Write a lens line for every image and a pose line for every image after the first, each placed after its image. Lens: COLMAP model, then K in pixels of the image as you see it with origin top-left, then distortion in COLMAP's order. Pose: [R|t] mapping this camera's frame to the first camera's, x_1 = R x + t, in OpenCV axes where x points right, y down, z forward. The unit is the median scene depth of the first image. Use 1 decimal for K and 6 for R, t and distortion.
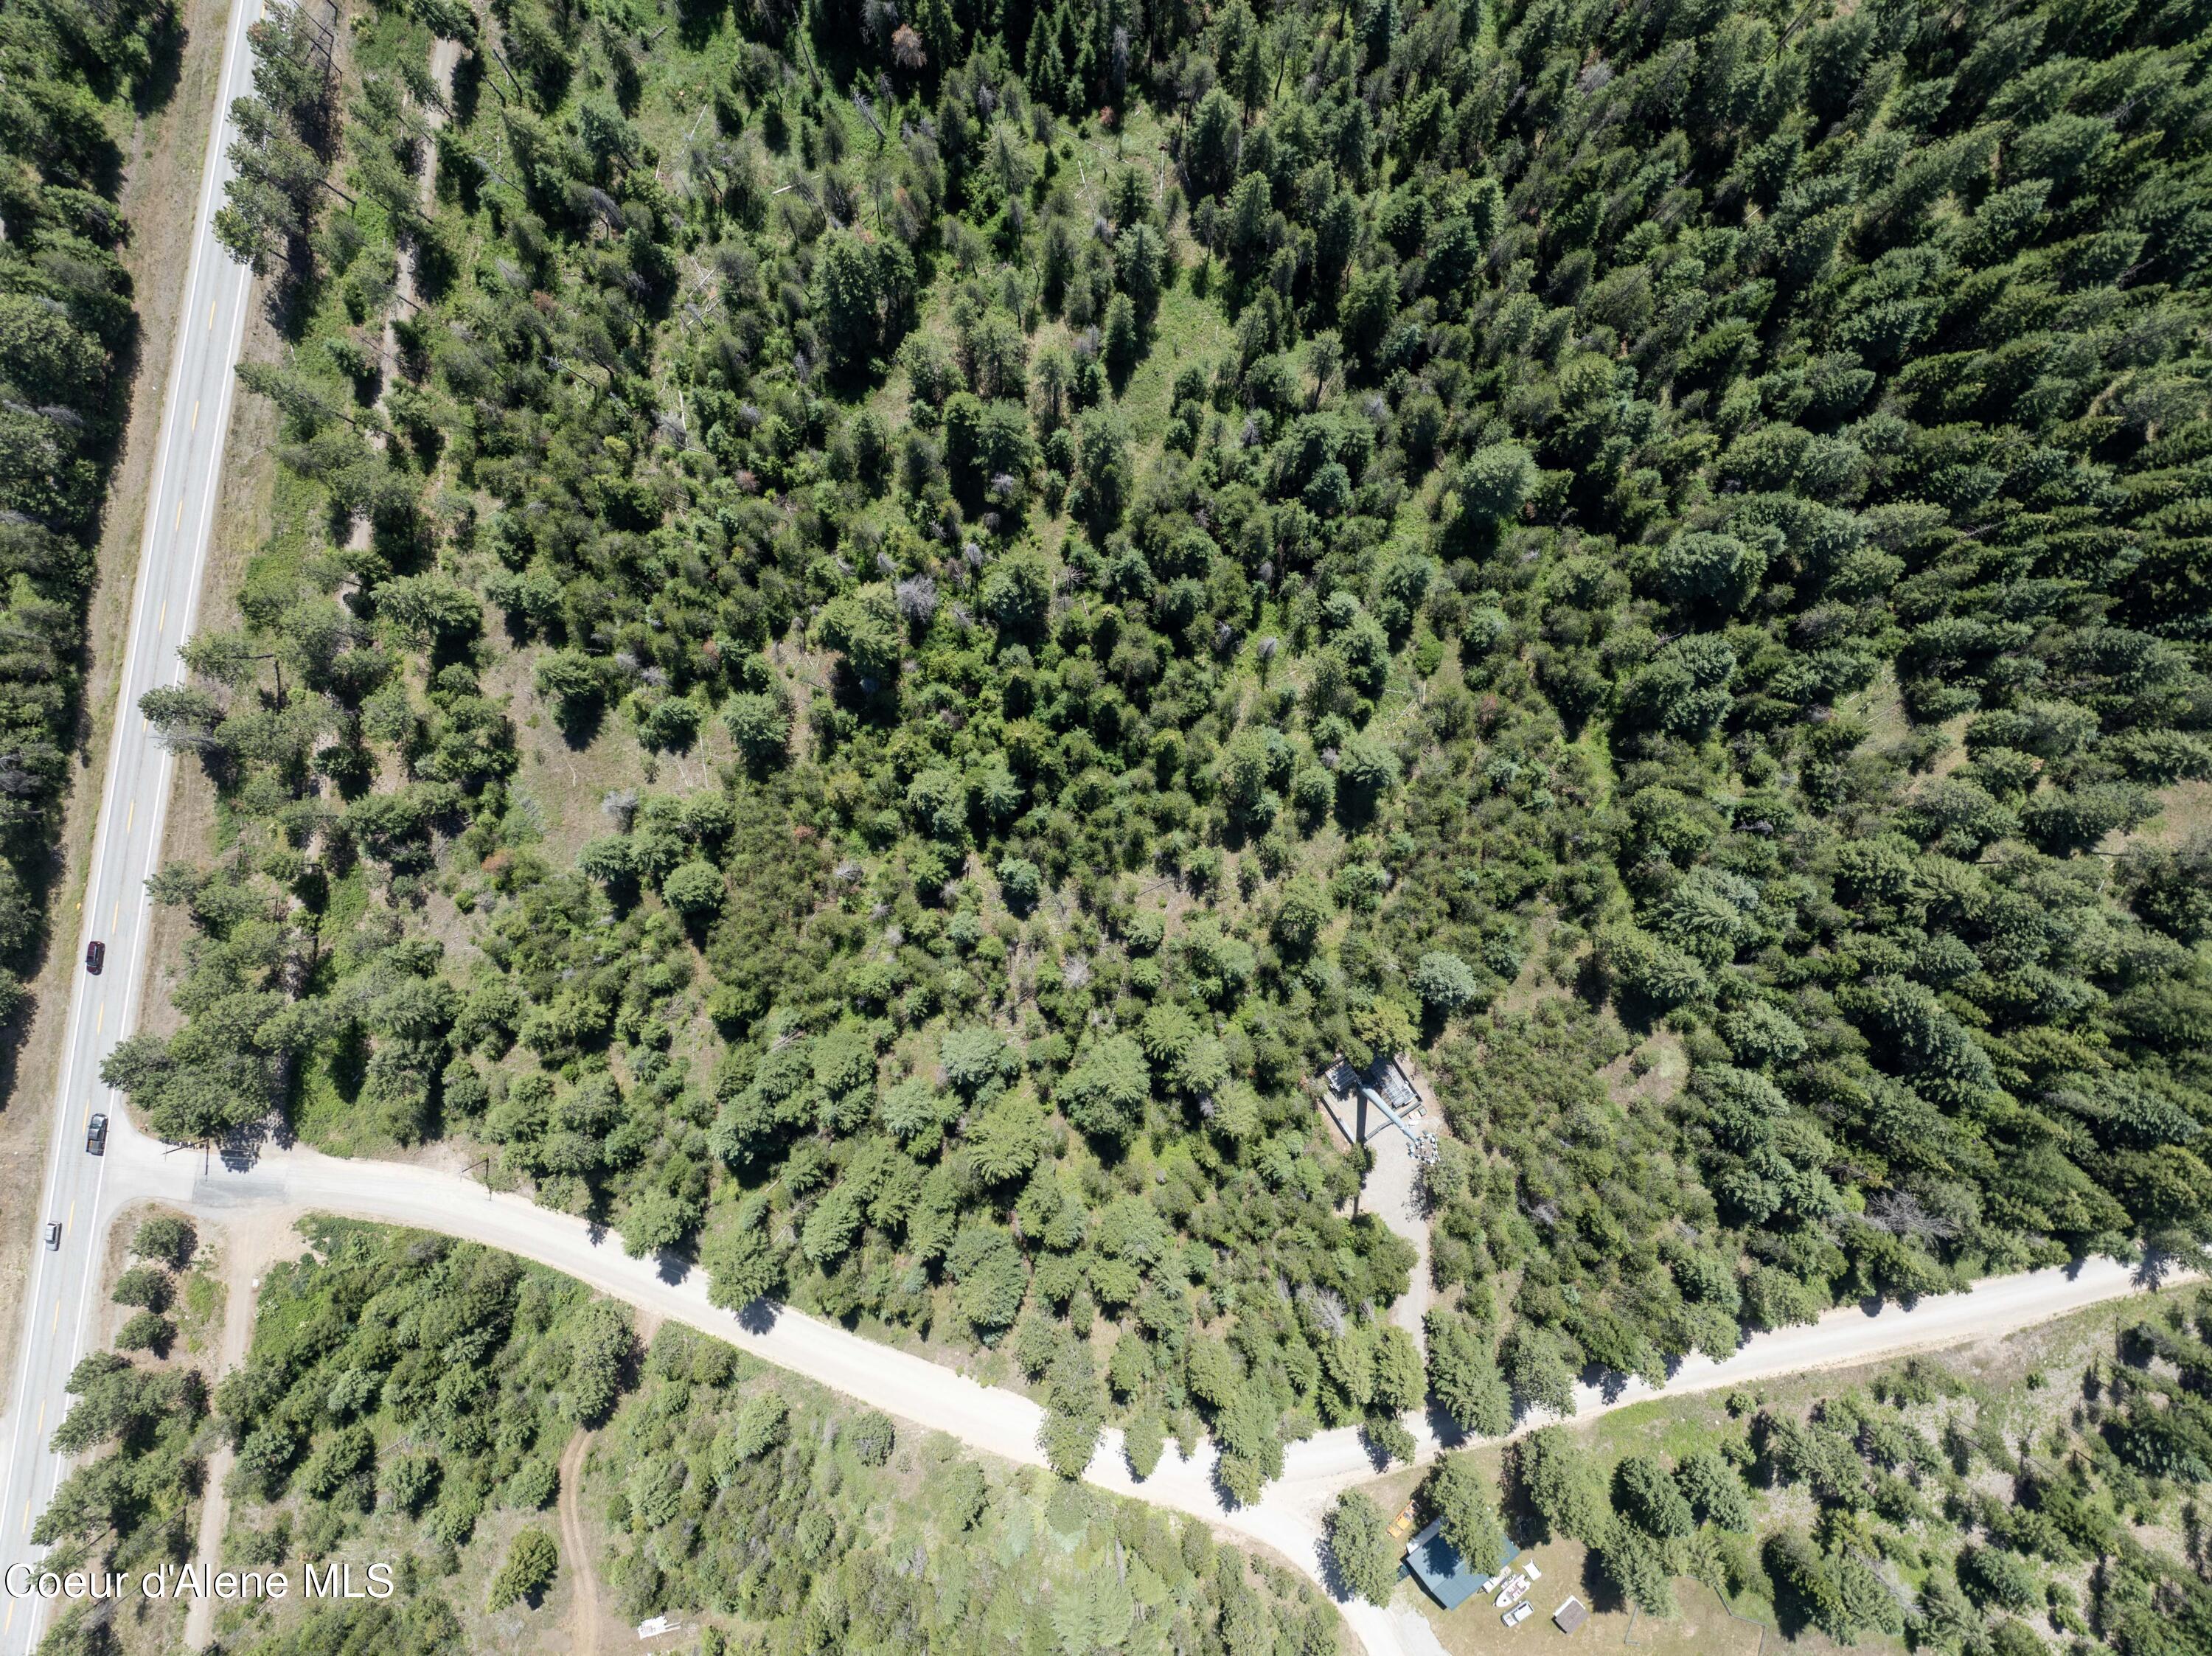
lens RADIAL K [[1546.5, 0, 1118.5], [0, 1546.5, 835.7], [0, 0, 1]] dist [-0.053306, 0.024541]
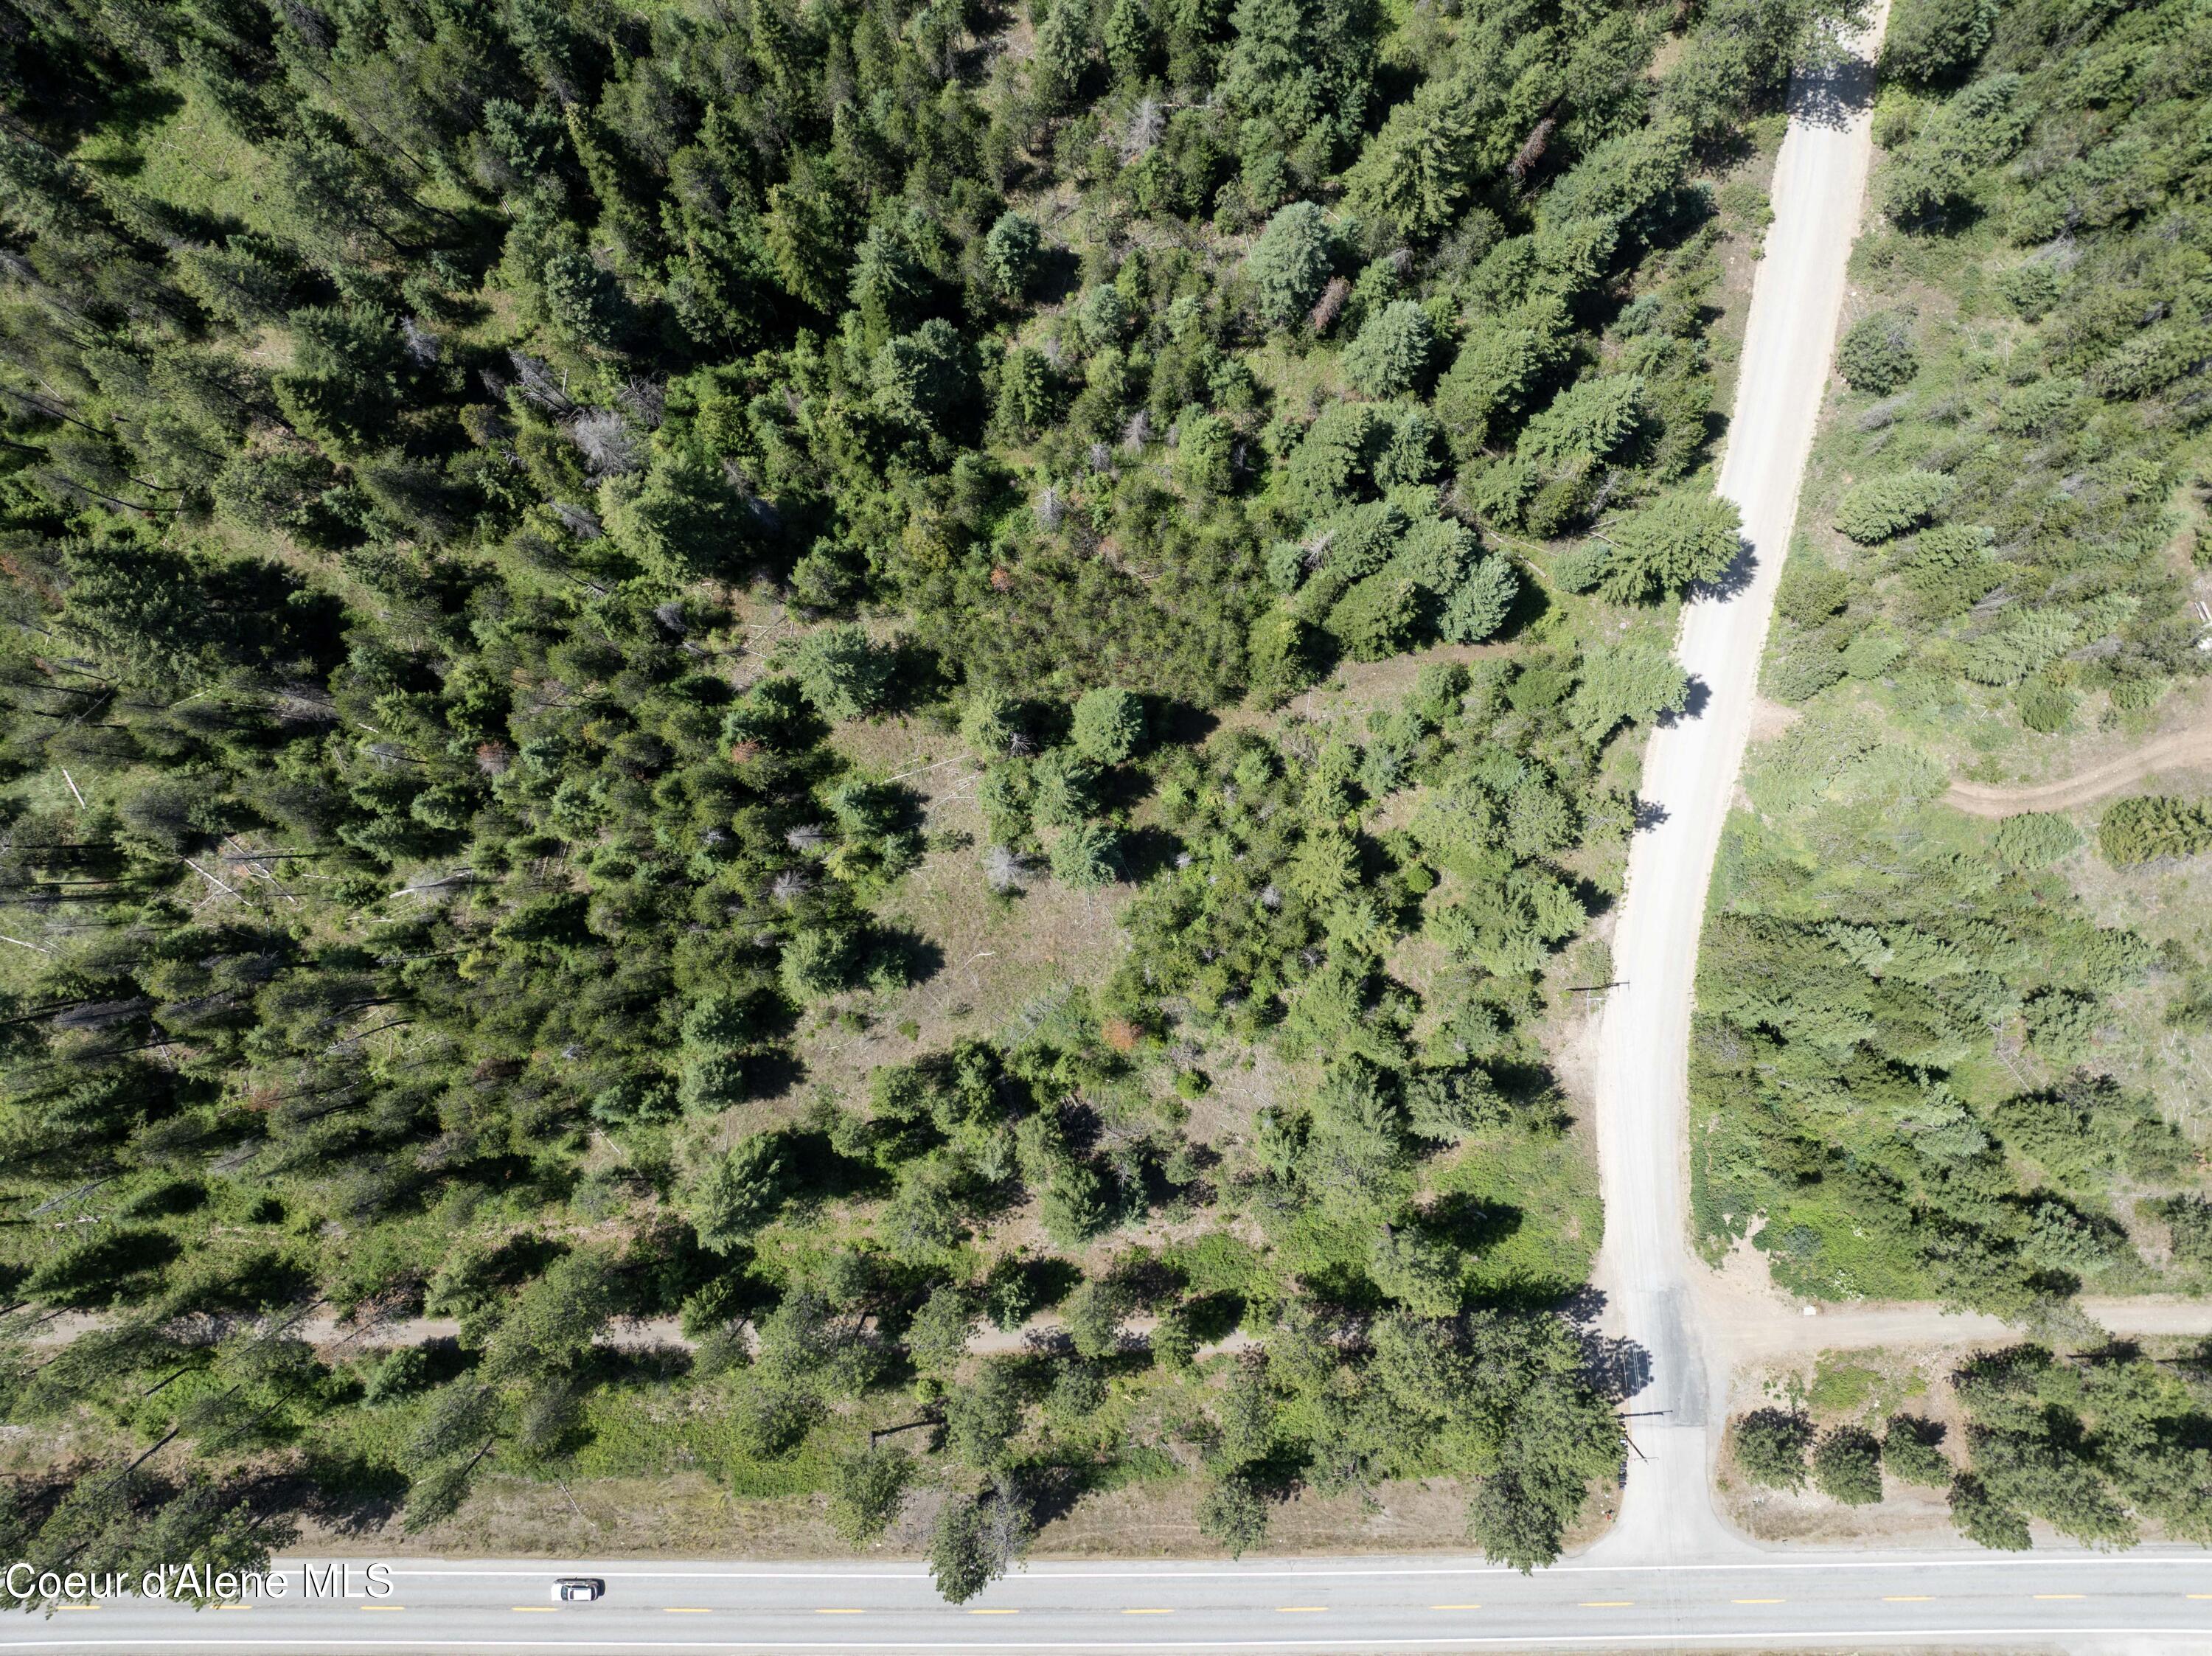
lens RADIAL K [[1546.5, 0, 1109.5], [0, 1546.5, 822.7], [0, 0, 1]] dist [-0.053306, 0.024541]
pose [[-0.161054, -0.986926, 0.006173, -0.312582], [0.986933, -0.161018, 0.006028, 0.021982], [-0.004955, 0.007063, 0.999963, 0.332955]]
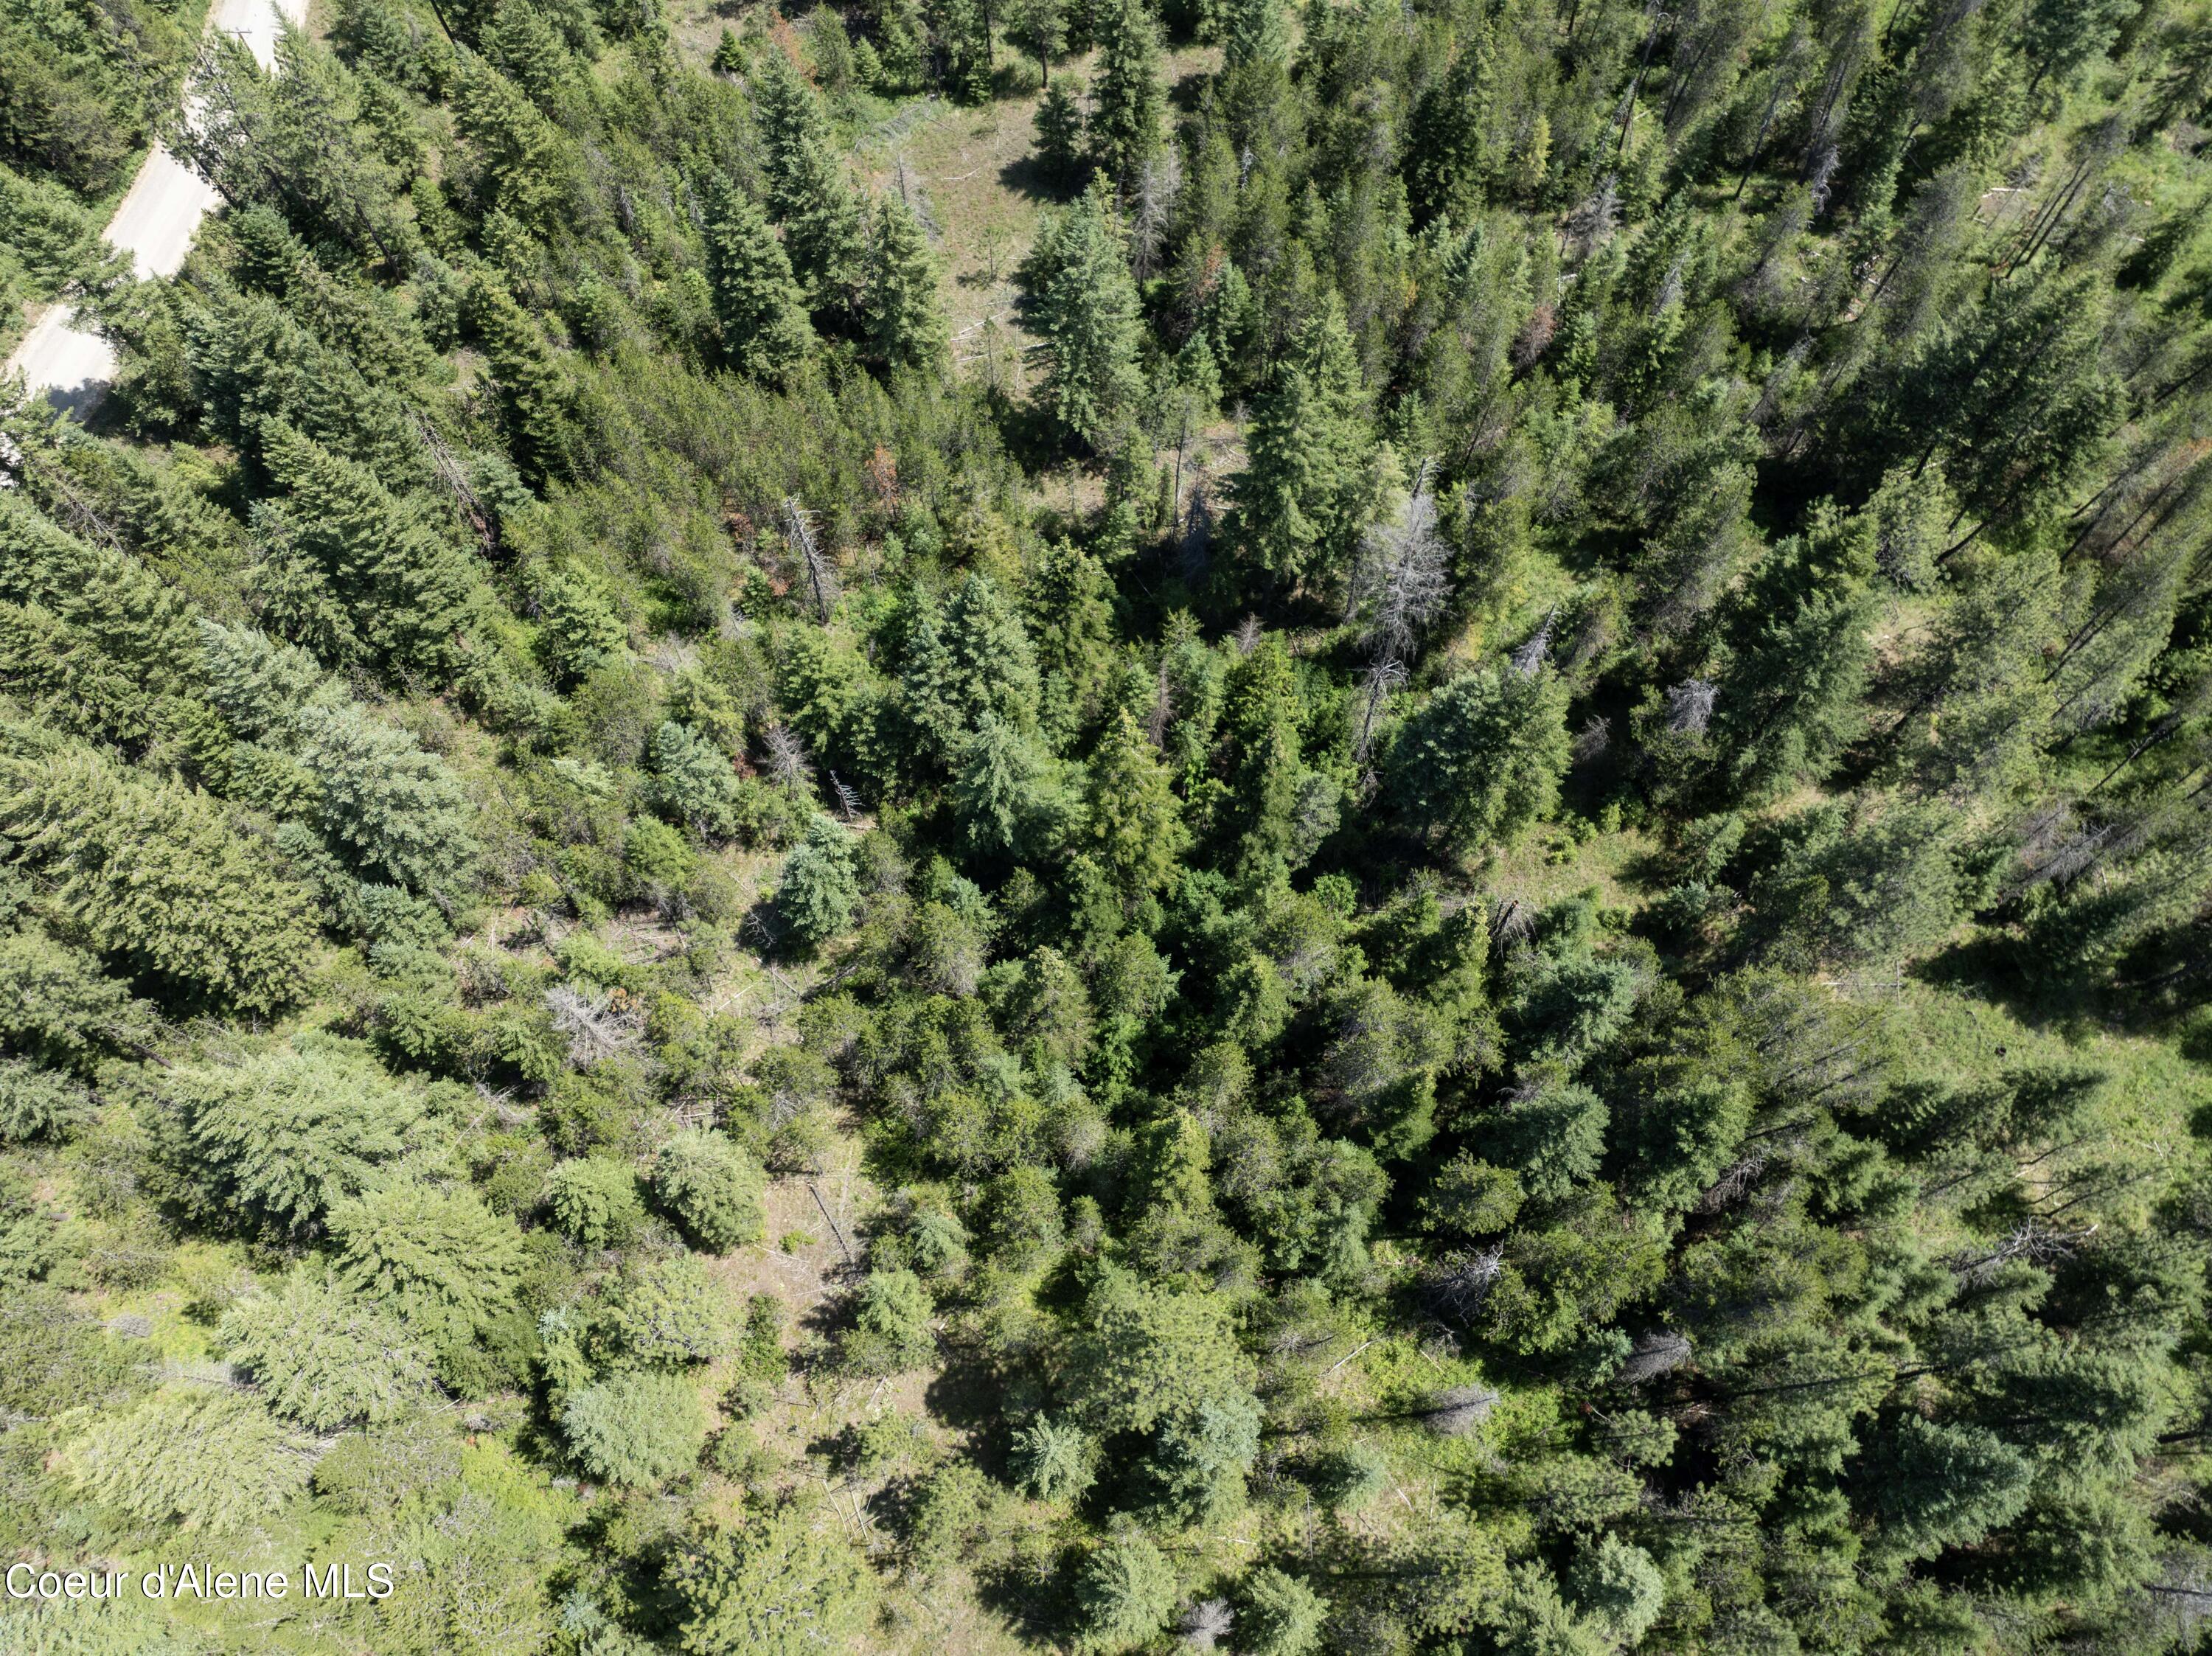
lens RADIAL K [[1546.5, 0, 1121.9], [0, 1546.5, 825.3], [0, 0, 1]] dist [-0.053306, 0.024541]
pose [[0.142941, 0.899571, -0.412722, 0.110992], [-0.989615, 0.123511, -0.073536, -0.027287], [-0.015175, 0.418947, 0.907884, 0.582807]]
